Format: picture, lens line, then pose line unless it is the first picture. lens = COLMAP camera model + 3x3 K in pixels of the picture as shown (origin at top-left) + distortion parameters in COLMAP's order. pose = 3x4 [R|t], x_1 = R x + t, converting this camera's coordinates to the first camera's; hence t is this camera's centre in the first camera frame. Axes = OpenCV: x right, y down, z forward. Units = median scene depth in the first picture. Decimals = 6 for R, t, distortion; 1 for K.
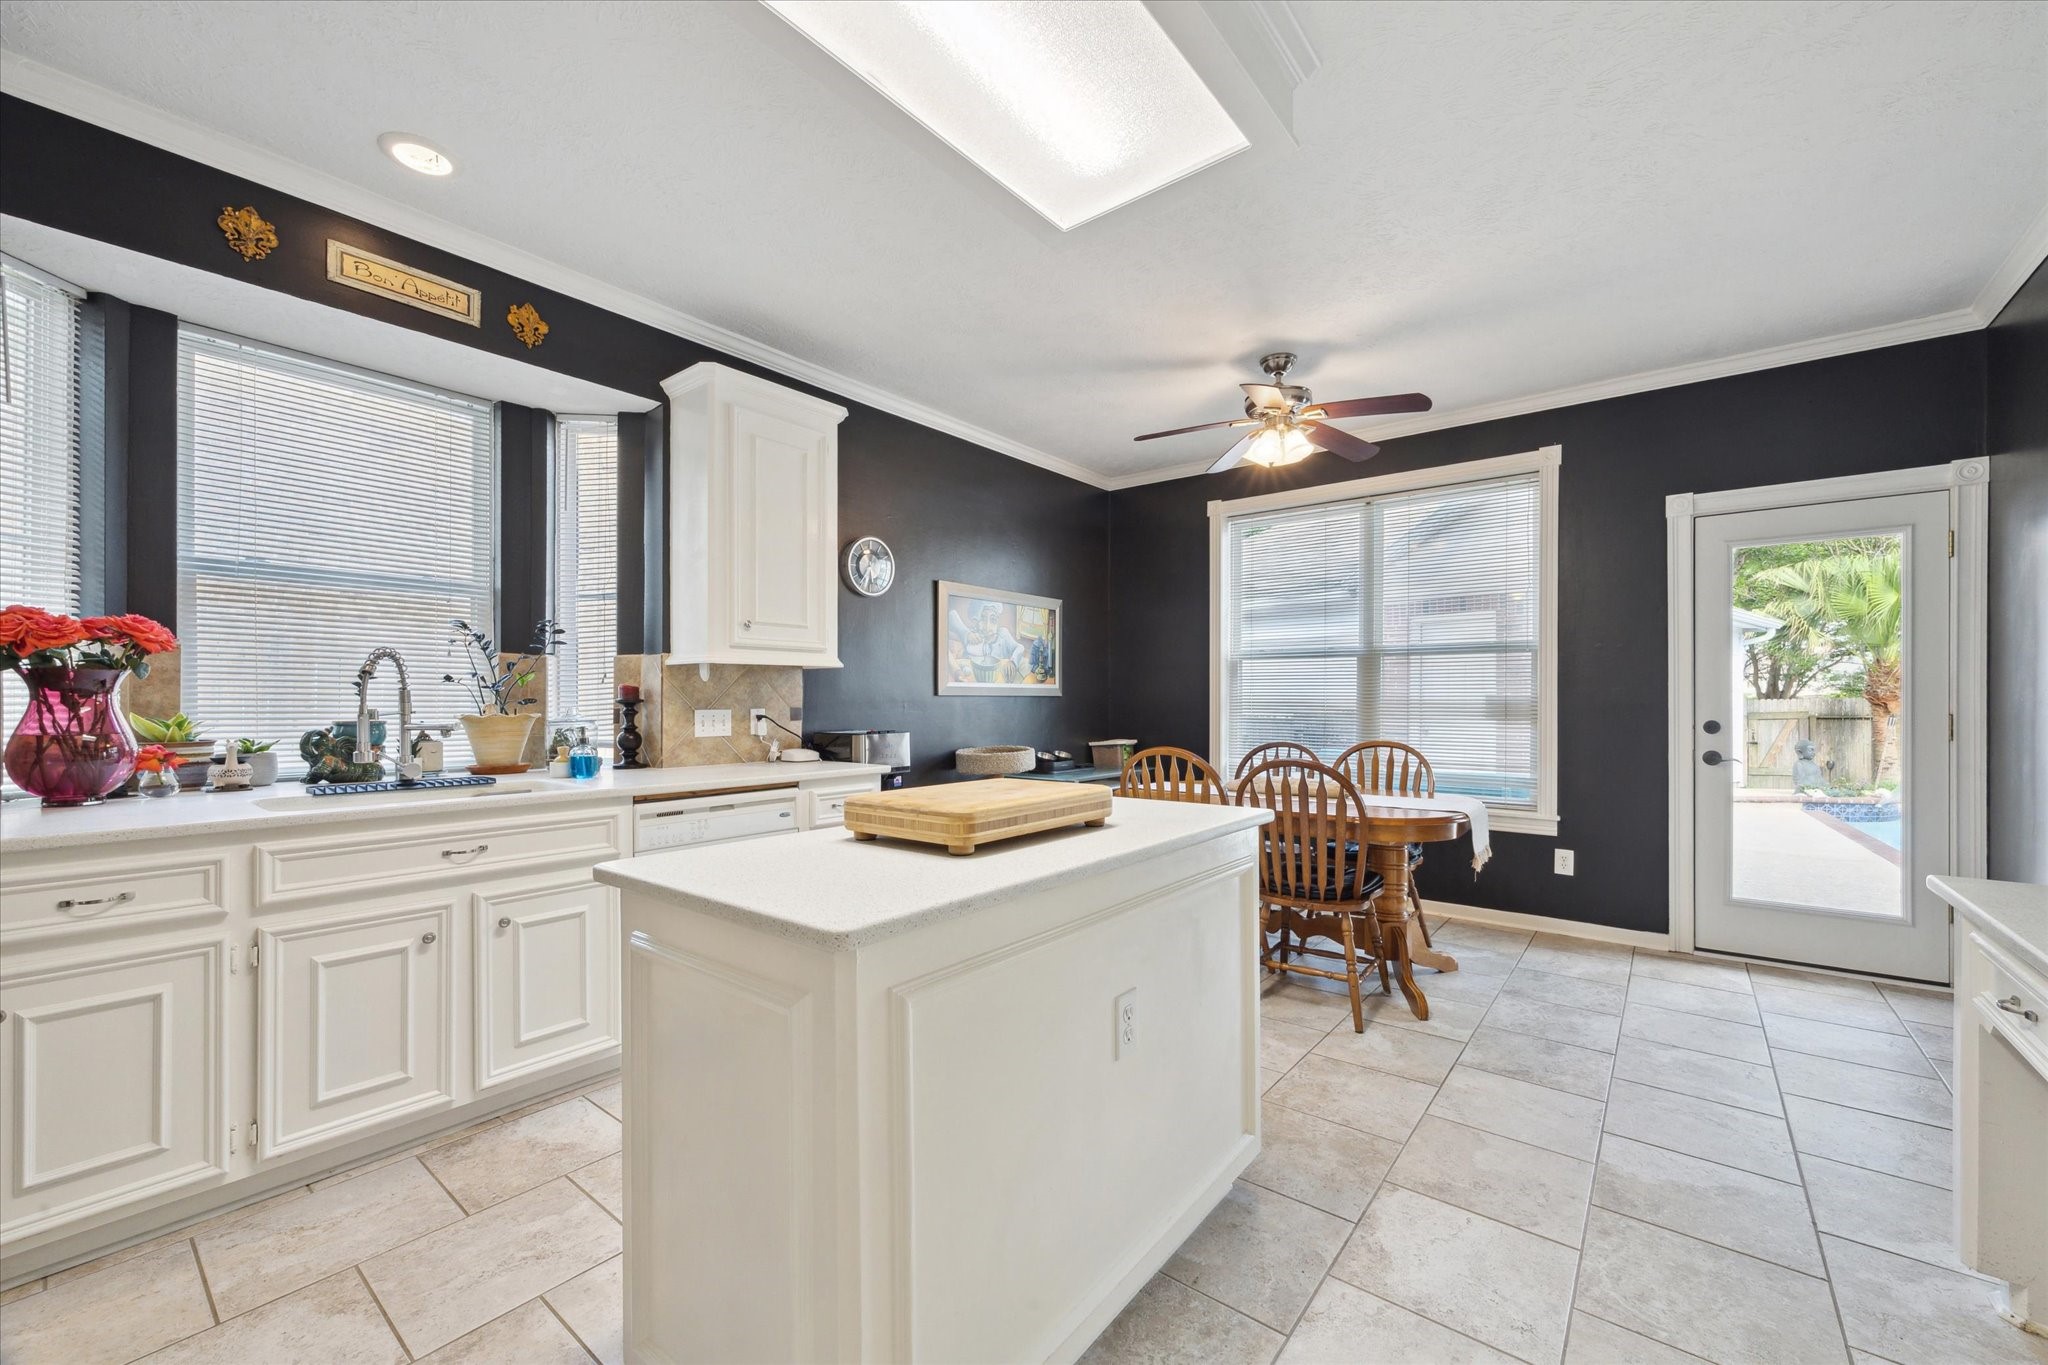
lens RADIAL K [[800.1, 0, 1030.1], [0, 800.1, 698.8], [0, 0, 1]] dist [-0.001225, -0.000009]
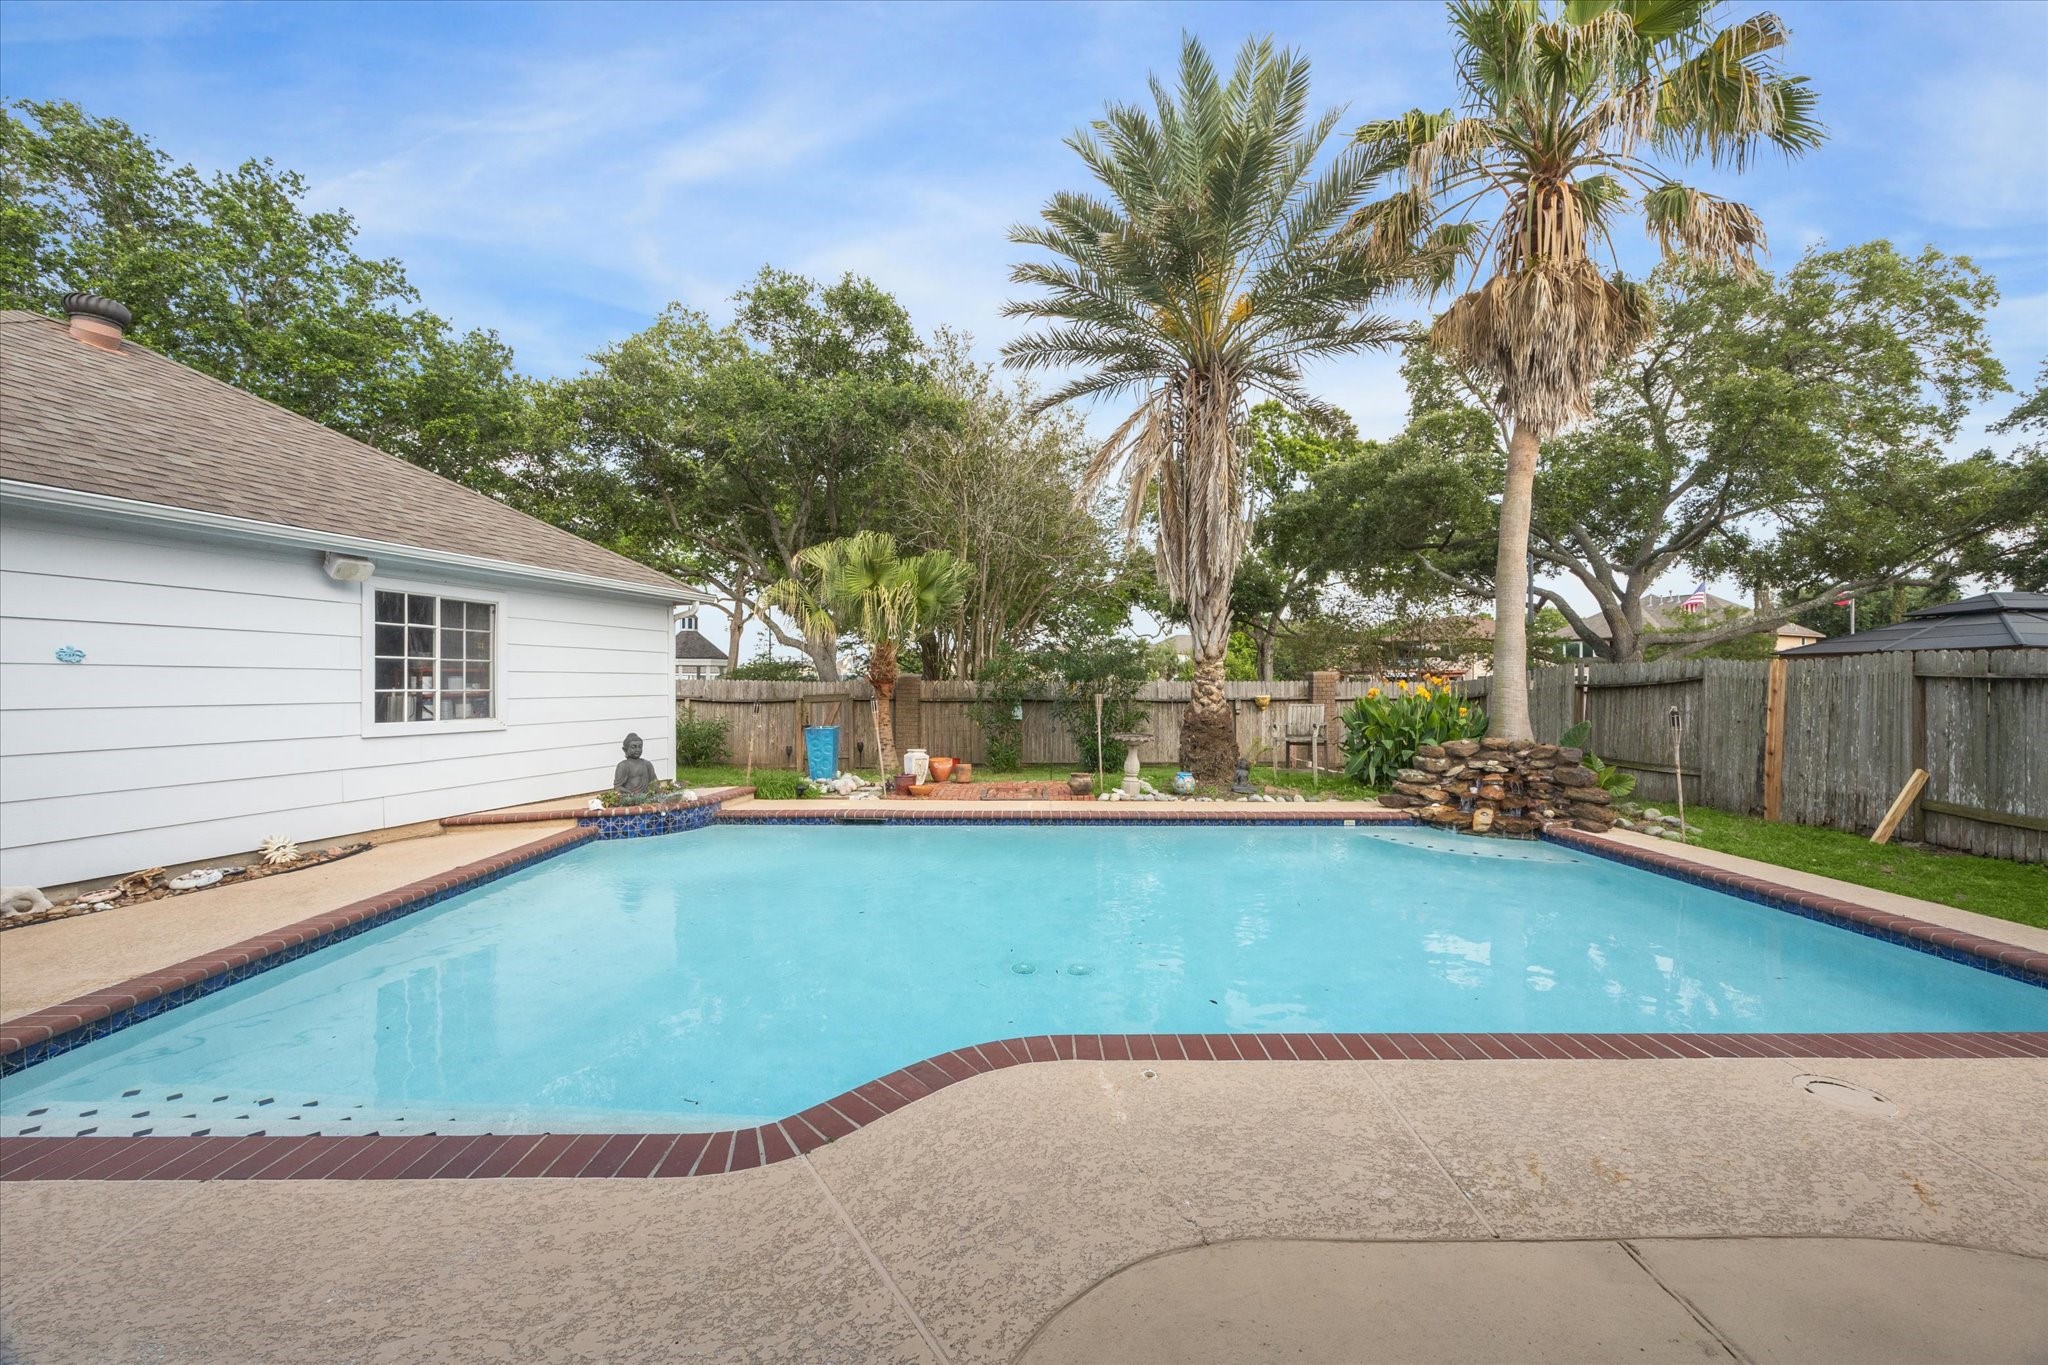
lens RADIAL K [[782.4, 0, 1032.9], [0, 782.4, 684.0], [0, 0, 1]] dist [-0.001841, -0.000237]
pose [[0.776708, -0.002074, 0.629857, 1.951952], [-0.003979, 0.999958, 0.008199, -0.017540], [-0.629848, -0.008875, 0.776668, 0.320626]]
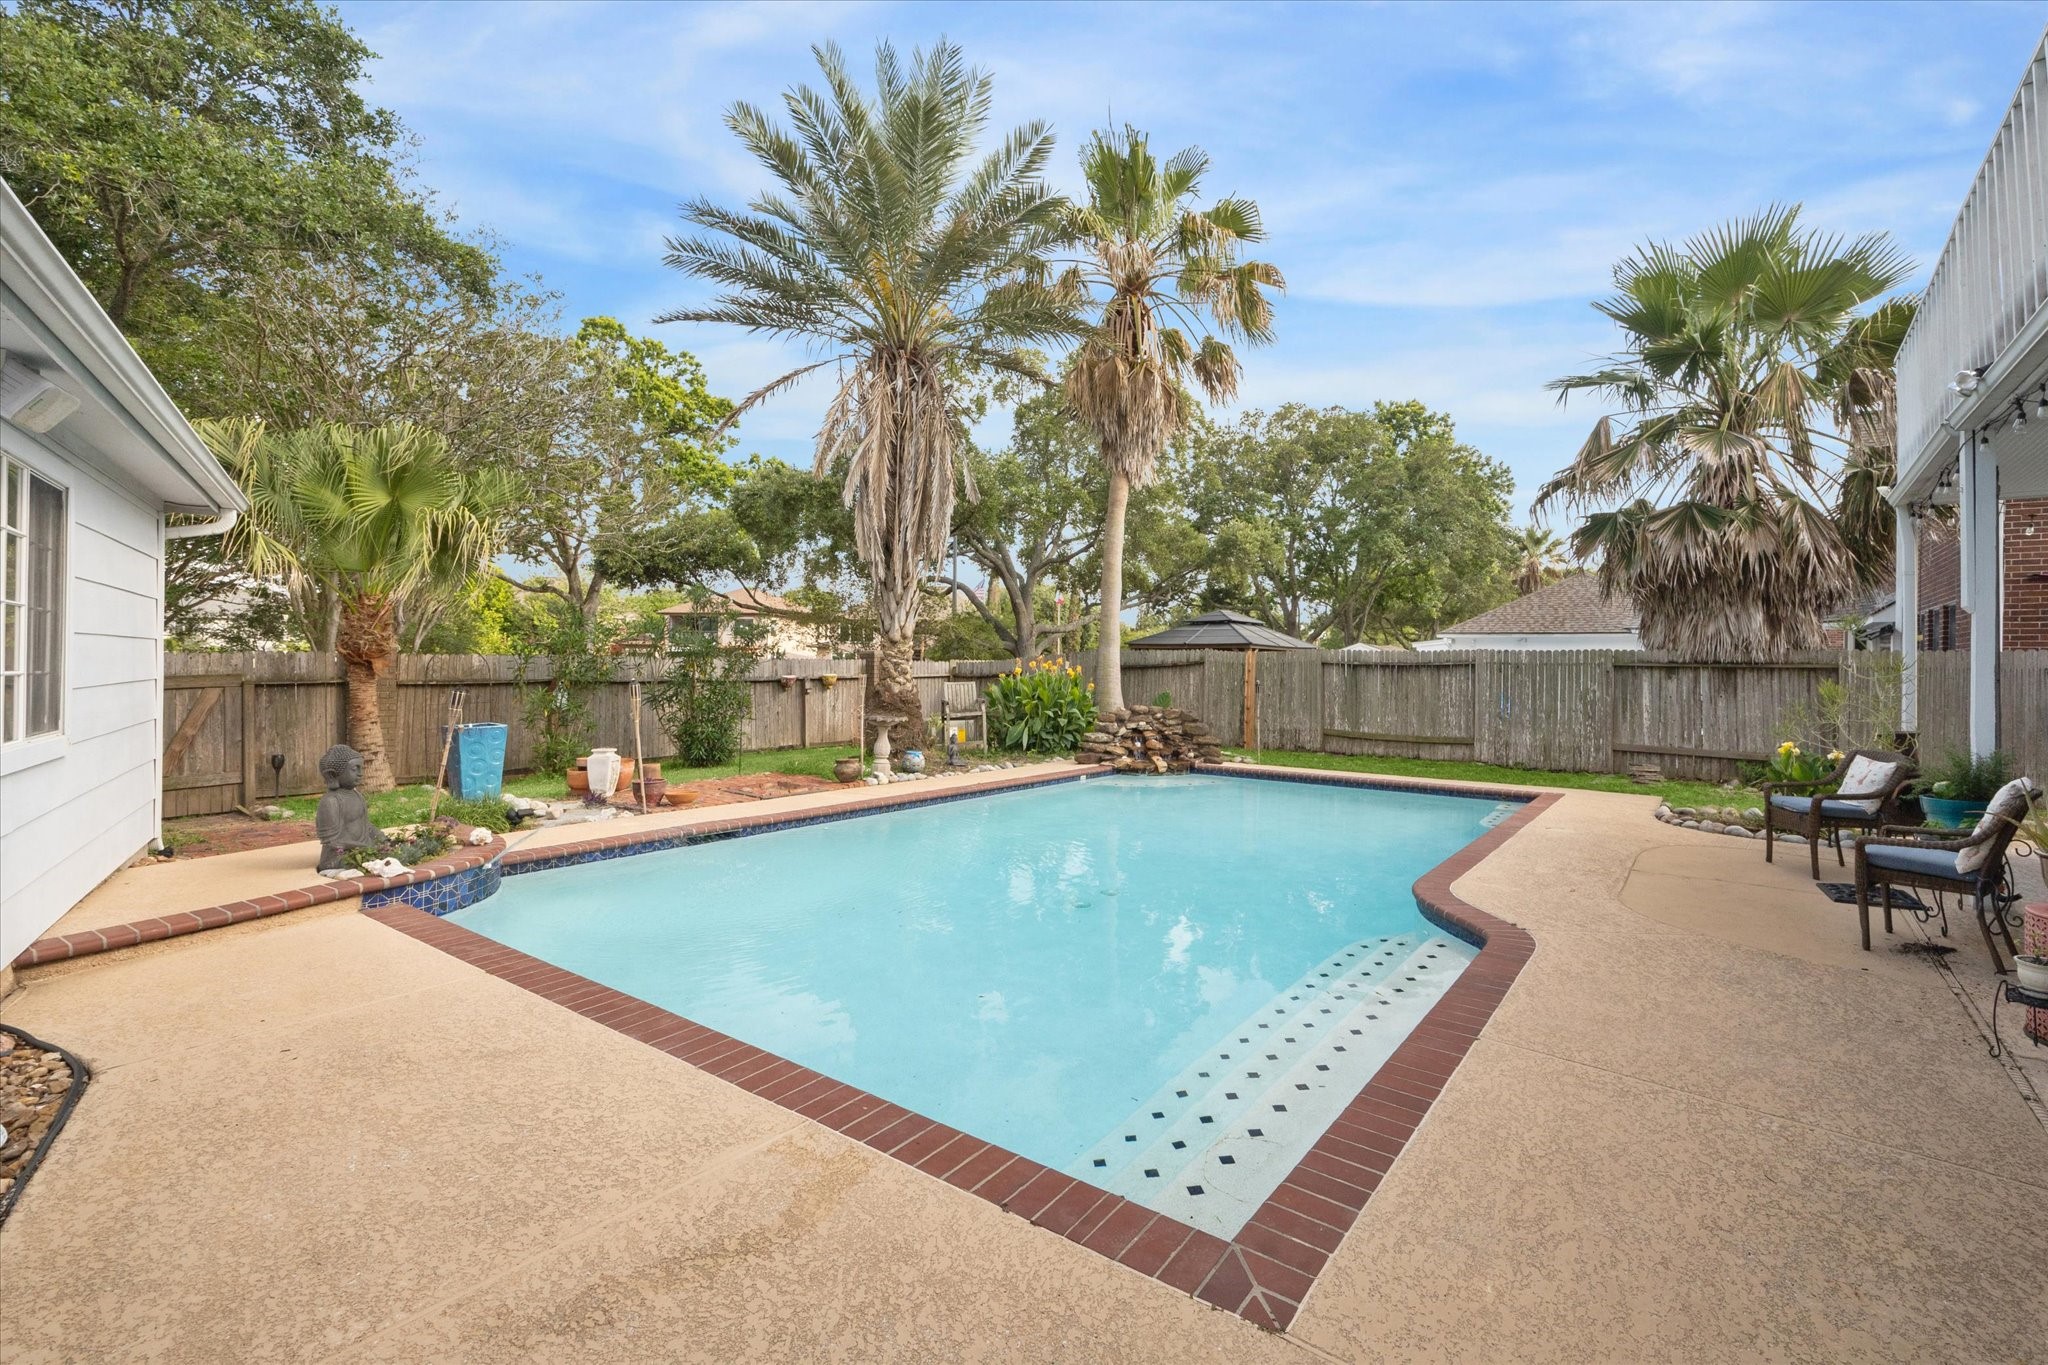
lens RADIAL K [[877.2, 0, 1091.6], [0, 877.2, 663.8], [0, 0, 1]] dist [-0.001636, 0.000139]
pose [[-0.046950, -0.003261, 0.998892, 1.080485], [-0.017936, 0.999836, 0.002421, -0.015992], [-0.998736, -0.017803, -0.047000, 1.453828]]
